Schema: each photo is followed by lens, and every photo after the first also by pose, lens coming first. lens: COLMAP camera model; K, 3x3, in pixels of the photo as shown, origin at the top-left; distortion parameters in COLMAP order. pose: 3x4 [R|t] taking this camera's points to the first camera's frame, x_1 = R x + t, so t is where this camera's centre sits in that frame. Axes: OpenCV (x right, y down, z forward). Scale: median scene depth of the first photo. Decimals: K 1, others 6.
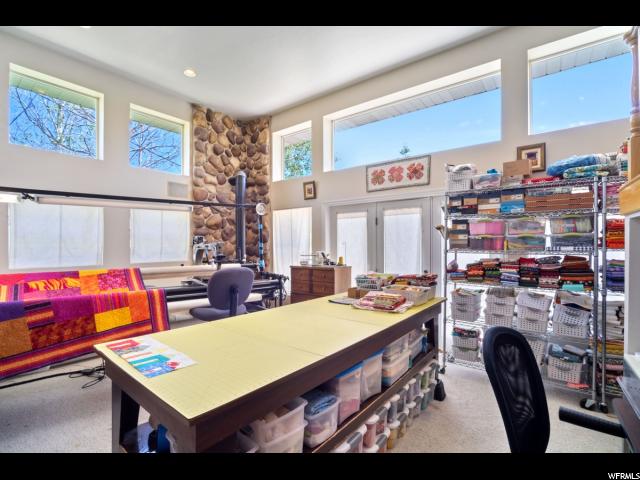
lens RADIAL K [[297.9, 0, 323.7], [0, 297.9, 240.1], [0, 0, 1]] dist [-0.028833, 0.011725]
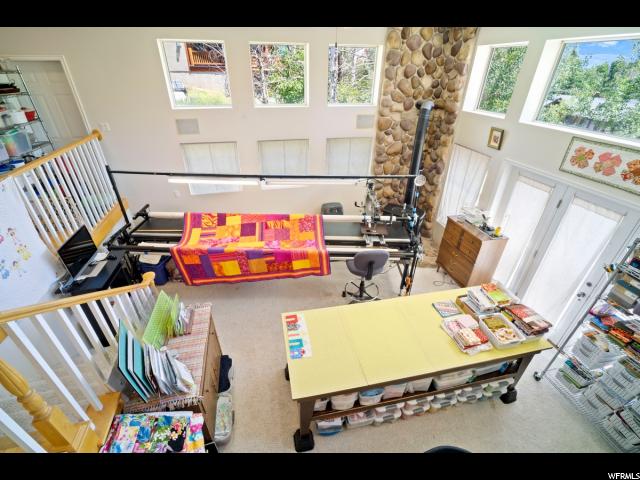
lens RADIAL K [[297.9, 0, 323.7], [0, 297.9, 240.1], [0, 0, 1]] dist [-0.028833, 0.011725]
pose [[0.776769, 0.347489, -0.525245, 0.117924], [-0.024870, 0.850279, 0.525744, -0.355480], [0.629295, -0.395318, 0.669112, -0.013995]]
